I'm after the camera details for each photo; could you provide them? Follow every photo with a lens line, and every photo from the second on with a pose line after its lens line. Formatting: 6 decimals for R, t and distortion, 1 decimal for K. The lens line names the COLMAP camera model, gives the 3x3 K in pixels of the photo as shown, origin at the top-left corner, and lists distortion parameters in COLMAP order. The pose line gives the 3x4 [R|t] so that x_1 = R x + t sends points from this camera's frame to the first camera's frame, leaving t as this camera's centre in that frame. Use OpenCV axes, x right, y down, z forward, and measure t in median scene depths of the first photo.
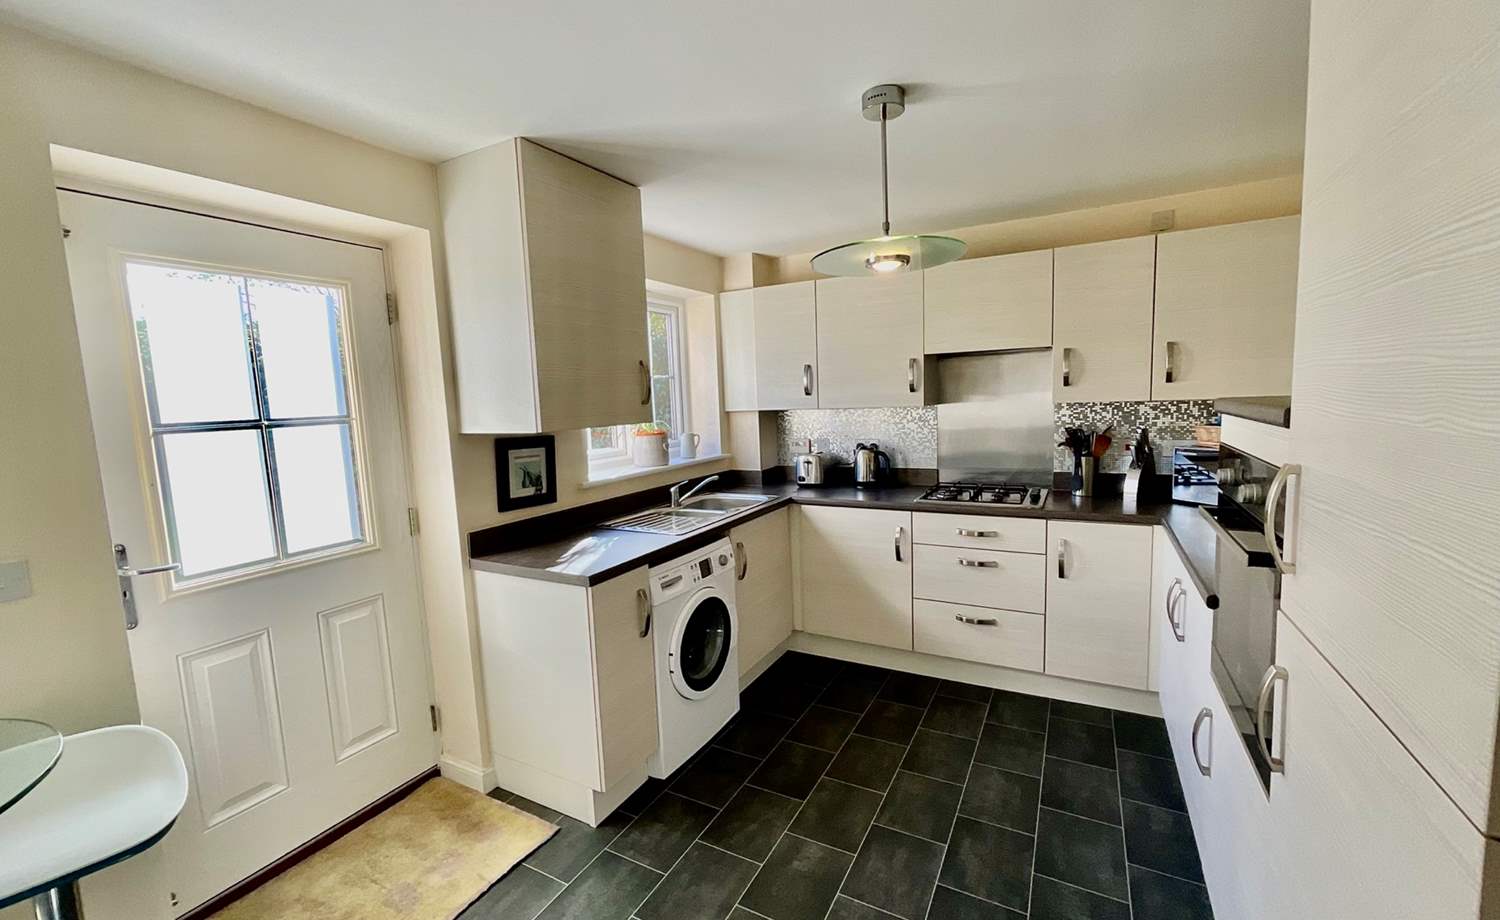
lens RADIAL K [[635.2, 0, 770.1], [0, 635.2, 459.4], [0, 0, 1]] dist [-0.001425, -0.000206]
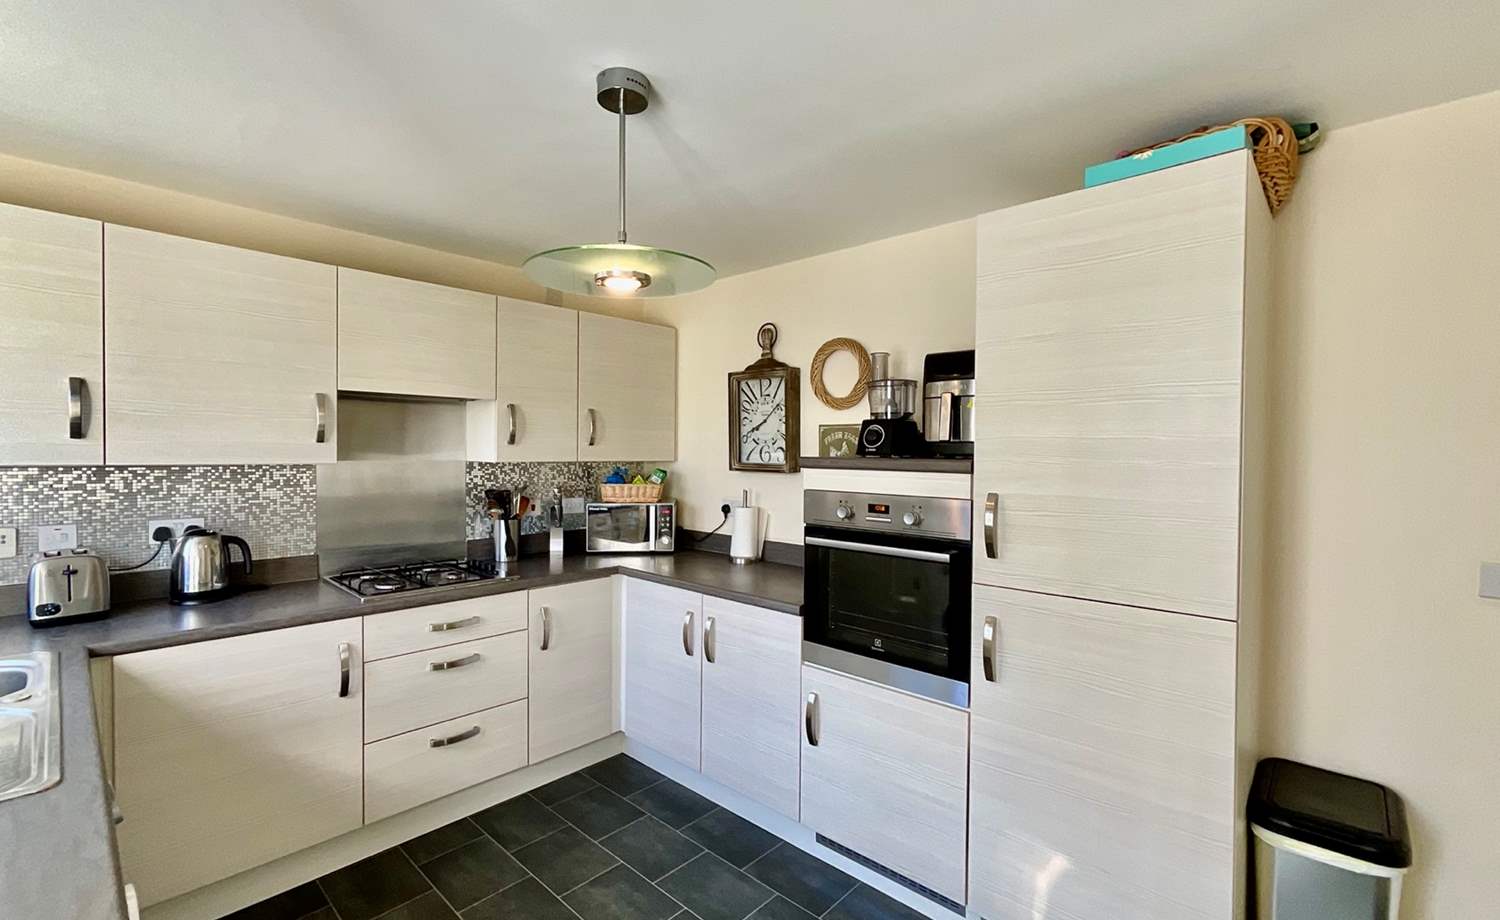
lens RADIAL K [[635.2, 0, 770.1], [0, 635.2, 459.4], [0, 0, 1]] dist [-0.001425, -0.000206]
pose [[0.241660, 0.026196, 0.970007, -0.329388], [0.083803, 0.995337, -0.047758, -0.015611], [-0.966736, 0.092831, 0.238338, 0.389050]]
